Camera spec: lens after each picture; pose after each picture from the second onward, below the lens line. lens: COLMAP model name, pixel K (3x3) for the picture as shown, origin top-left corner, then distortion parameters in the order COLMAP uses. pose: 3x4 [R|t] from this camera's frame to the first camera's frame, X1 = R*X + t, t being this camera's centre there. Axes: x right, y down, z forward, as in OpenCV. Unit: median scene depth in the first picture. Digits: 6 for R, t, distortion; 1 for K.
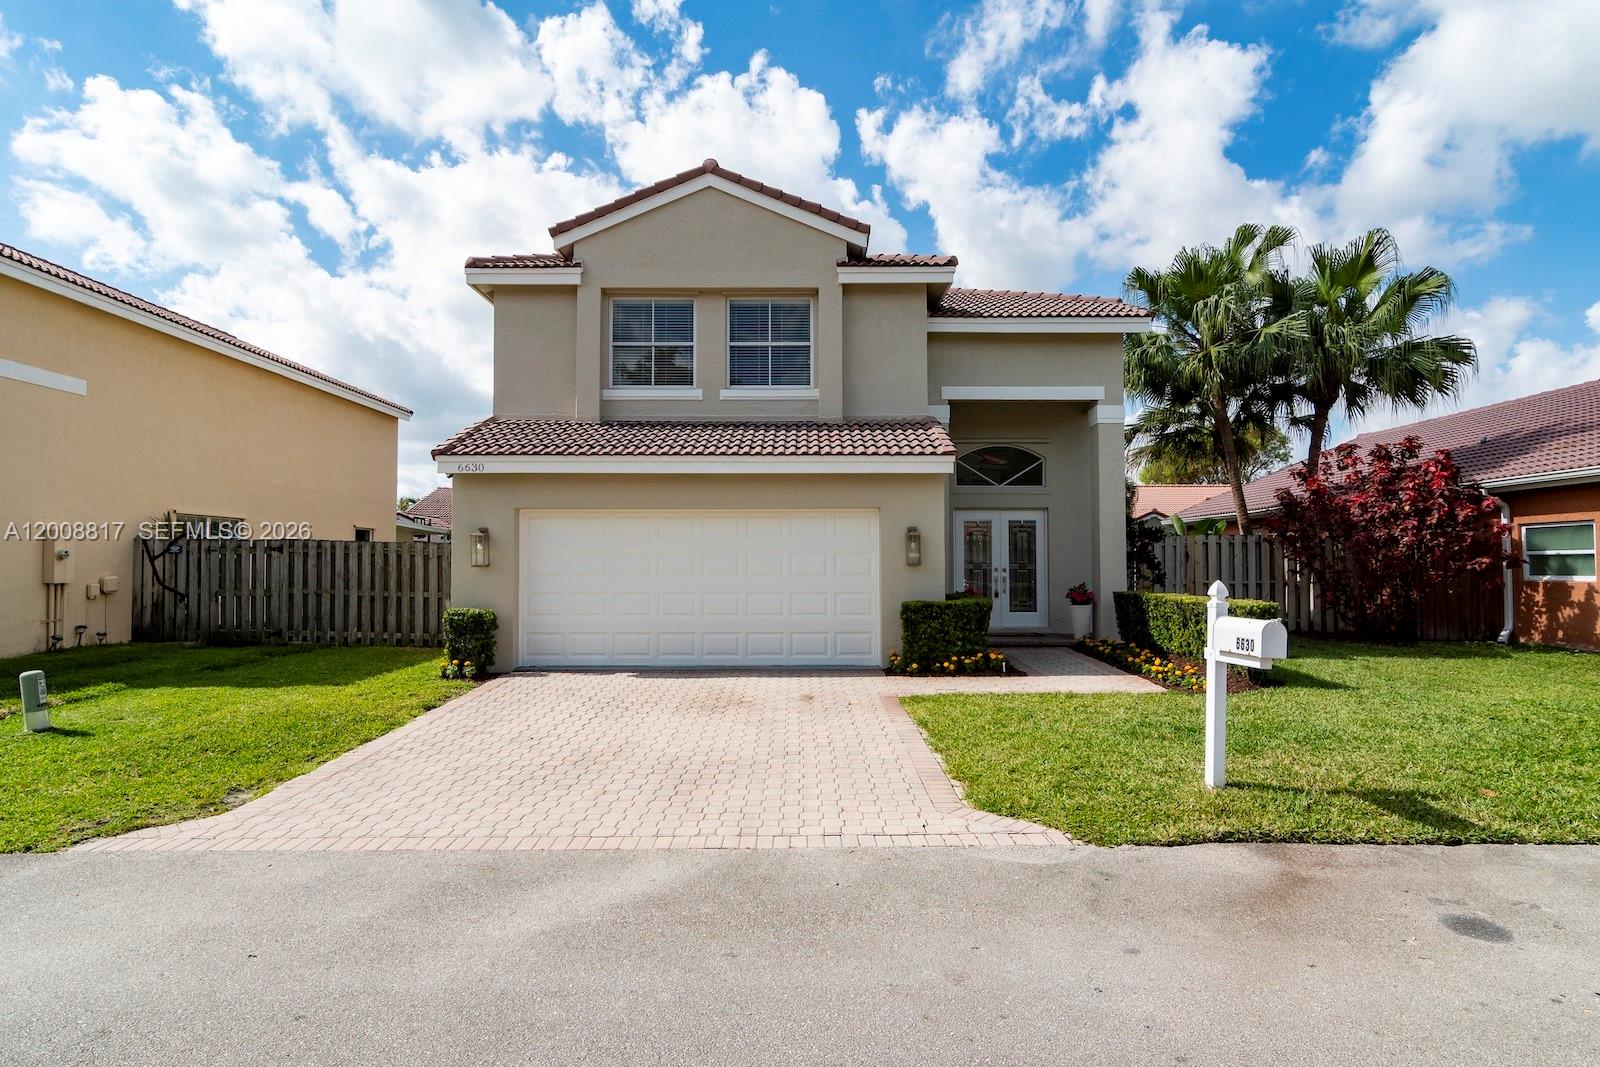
lens RADIAL K [[878.7, 0, 800.0], [0, 878.7, 533.5], [0, 0, 1]] dist [0.002637, 0.000586]
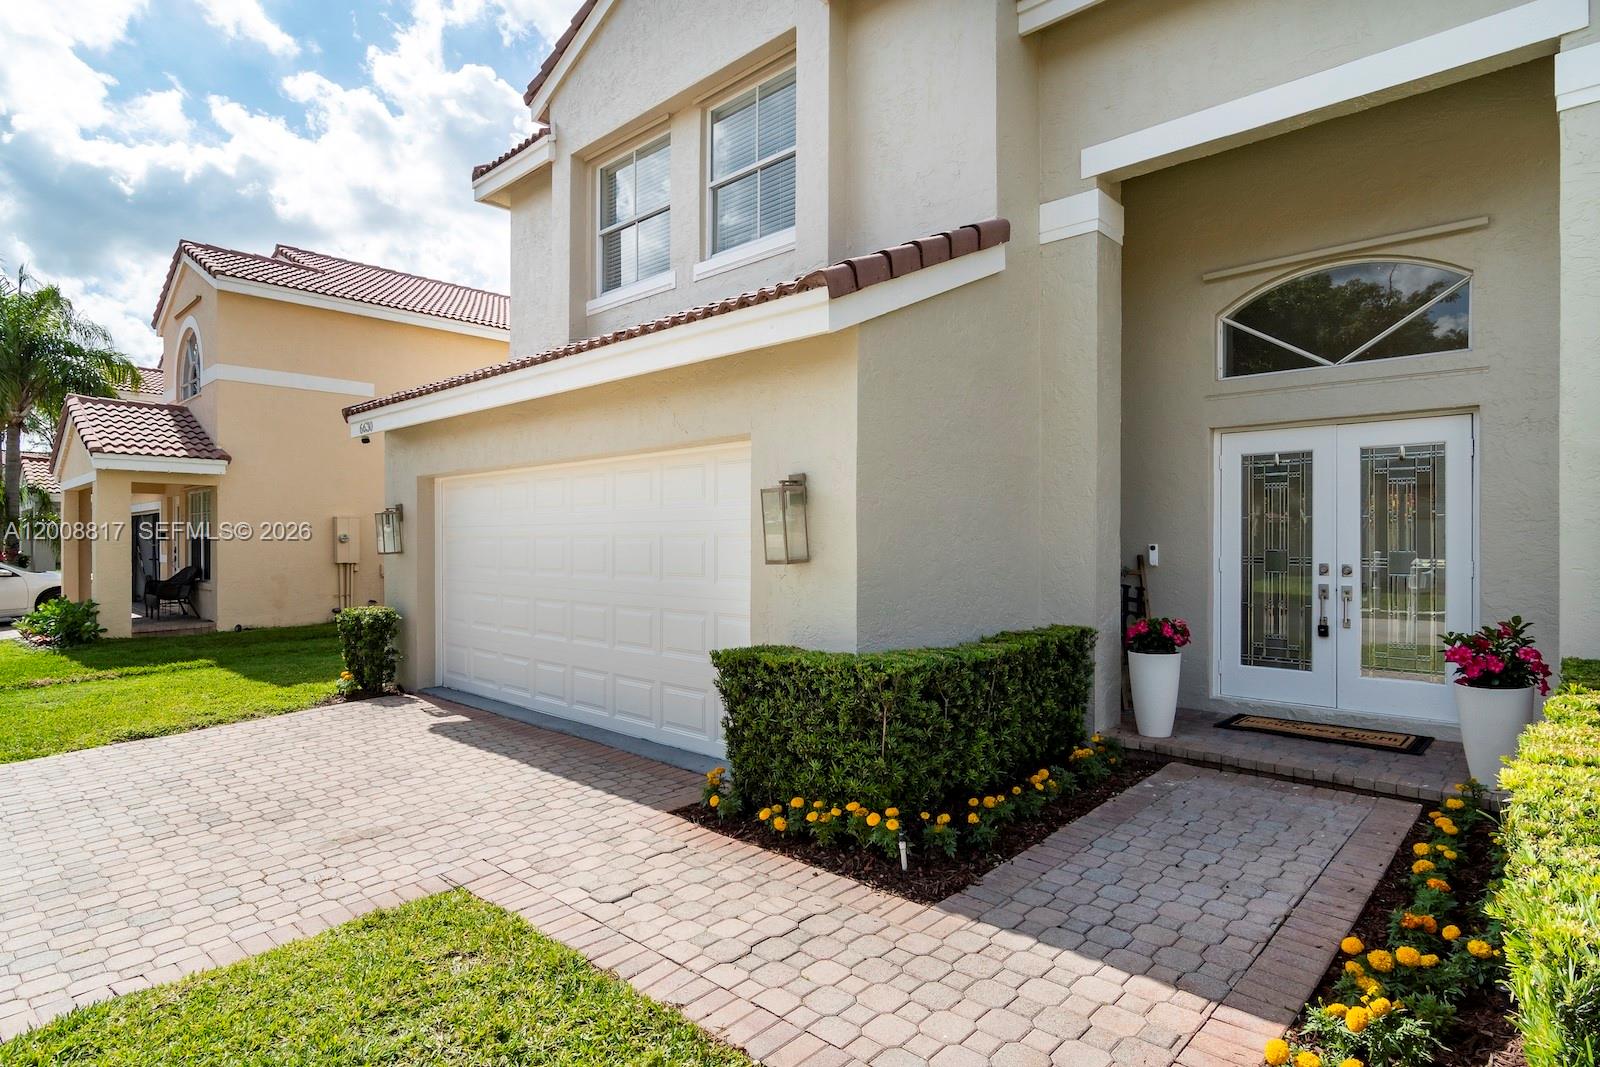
lens RADIAL K [[878.7, 0, 800.0], [0, 878.7, 533.5], [0, 0, 1]] dist [0.002637, 0.000586]
pose [[0.715222, -0.006427, -0.698868, 0.386541], [0.025753, 0.999521, 0.017163, 0.012781], [0.698423, -0.030273, 0.715045, 0.617420]]
